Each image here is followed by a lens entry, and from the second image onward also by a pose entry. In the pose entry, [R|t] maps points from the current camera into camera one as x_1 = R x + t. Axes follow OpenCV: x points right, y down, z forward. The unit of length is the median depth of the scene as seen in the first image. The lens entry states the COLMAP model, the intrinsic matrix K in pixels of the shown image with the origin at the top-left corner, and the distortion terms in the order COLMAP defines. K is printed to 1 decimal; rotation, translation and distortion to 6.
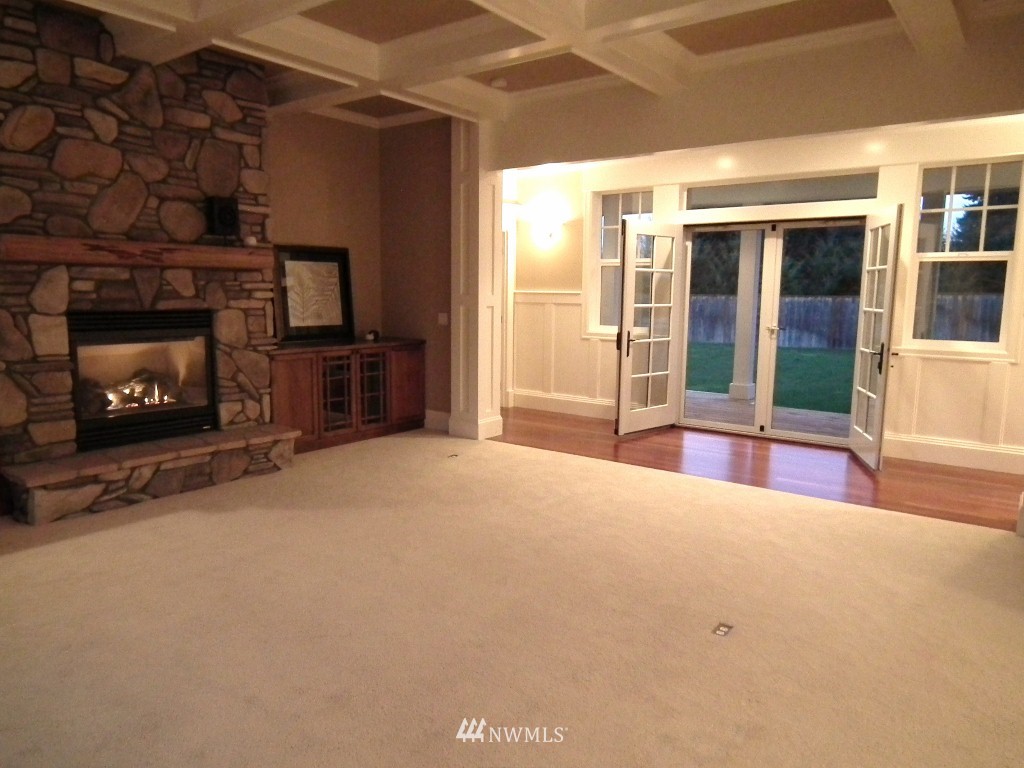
lens RADIAL K [[709.1, 0, 512.0], [0, 709.1, 384.0], [0, 0, 1]] dist [-0.001525, -0.001260]
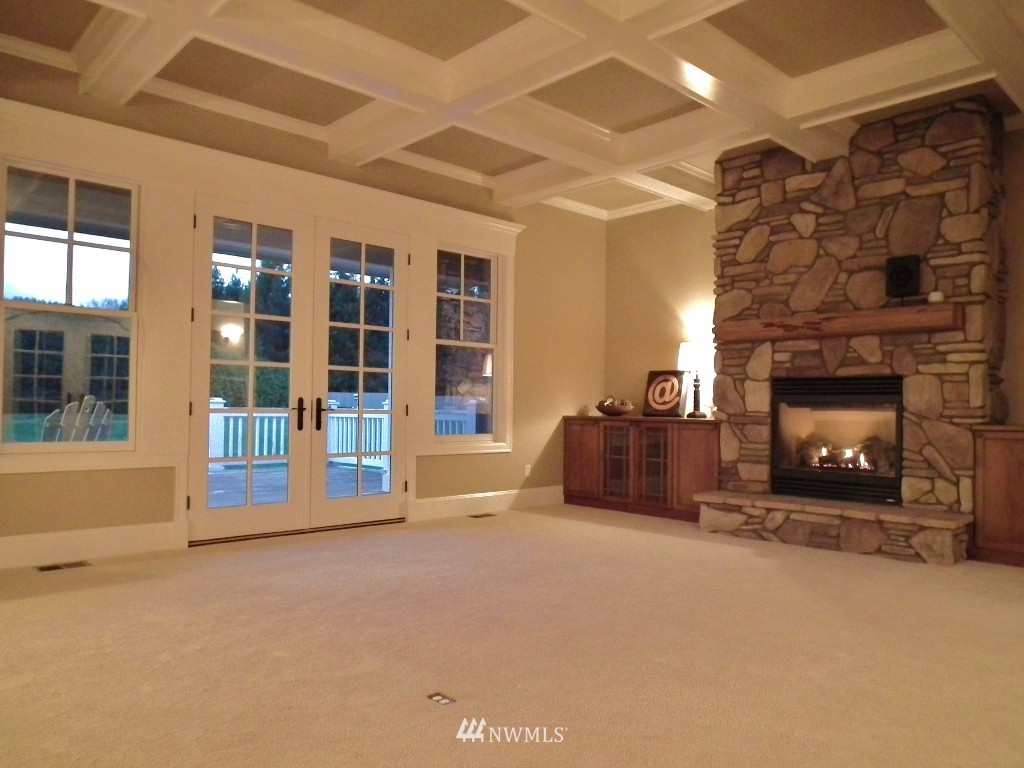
lens RADIAL K [[742.3, 0, 512.0], [0, 742.3, 384.0], [0, 0, 1]] dist [-0.001549, -0.000848]
pose [[-0.163277, -0.045234, -0.985543, 0.690511], [-0.144775, 0.989233, -0.021418, 0.002483], [0.975900, 0.139185, -0.168068, 0.721394]]
